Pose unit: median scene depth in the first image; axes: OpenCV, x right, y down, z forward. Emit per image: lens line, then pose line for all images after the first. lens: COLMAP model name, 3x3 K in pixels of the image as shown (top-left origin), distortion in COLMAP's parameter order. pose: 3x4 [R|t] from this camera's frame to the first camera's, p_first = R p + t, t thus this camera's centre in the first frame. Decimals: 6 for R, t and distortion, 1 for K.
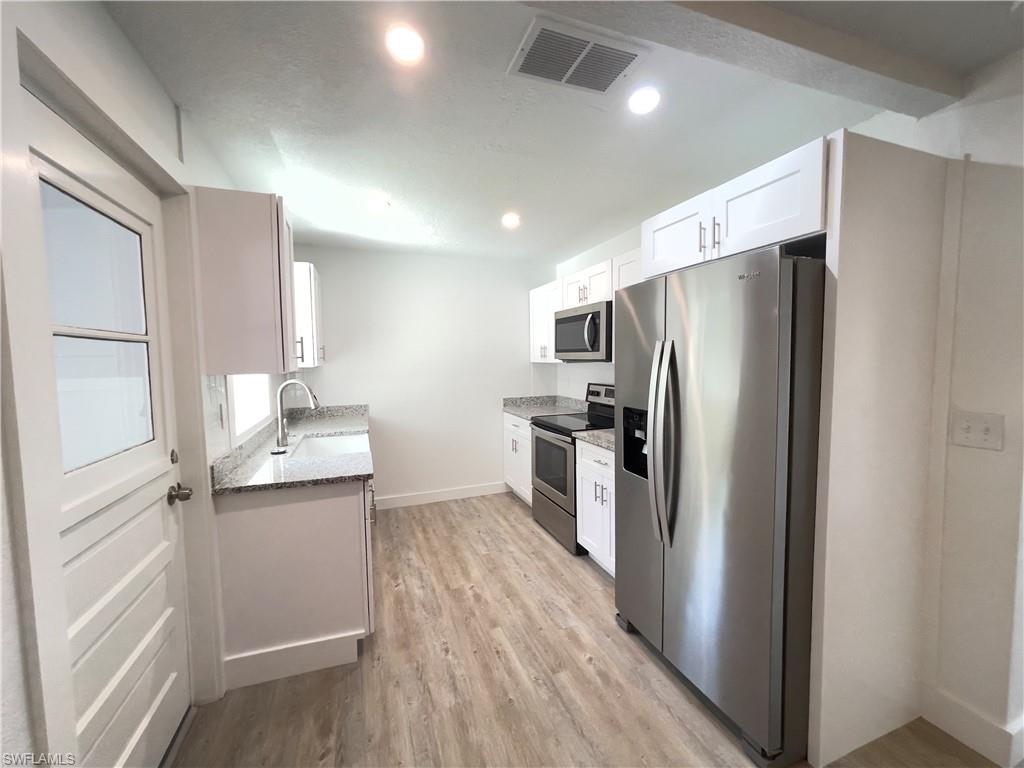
lens RADIAL K [[421.4, 0, 513.3], [0, 421.4, 385.1], [0, 0, 1]] dist [-0.011713, 0.009766]
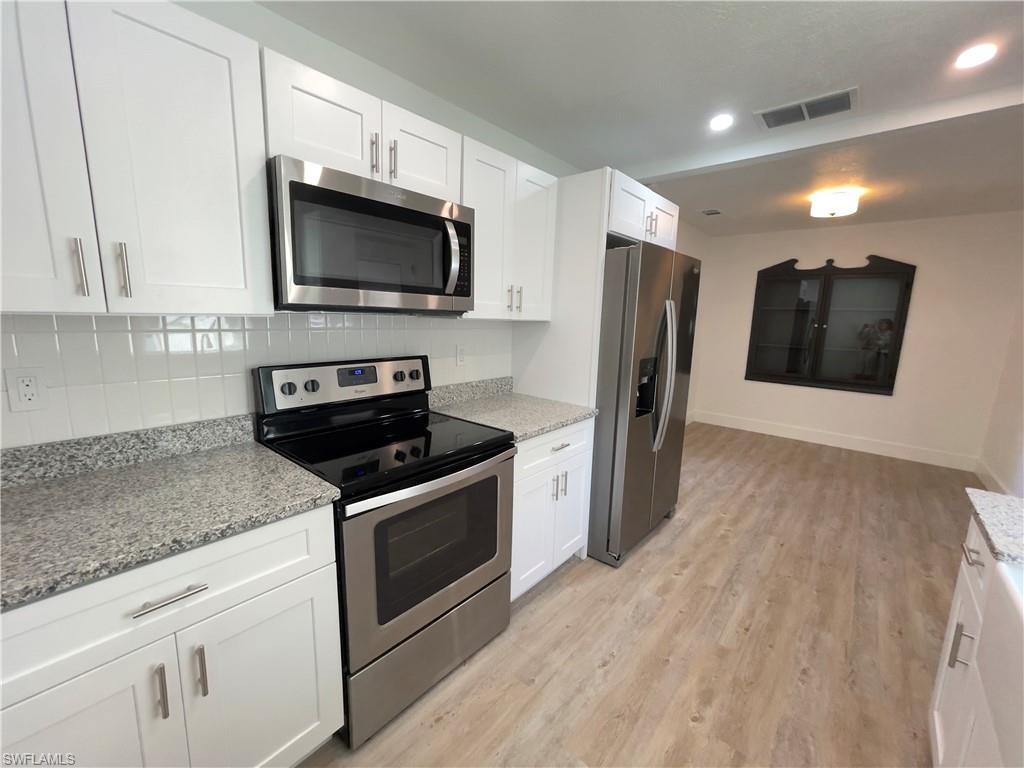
lens RADIAL K [[426.3, 0, 512.0], [0, 426.3, 384.0], [0, 0, 1]] dist [-0.022195, 0.014501]
pose [[-0.483950, -0.145021, 0.862996, -0.470879], [0.040739, 0.981370, 0.187758, -0.091980], [-0.874147, 0.126023, -0.469026, 1.666051]]
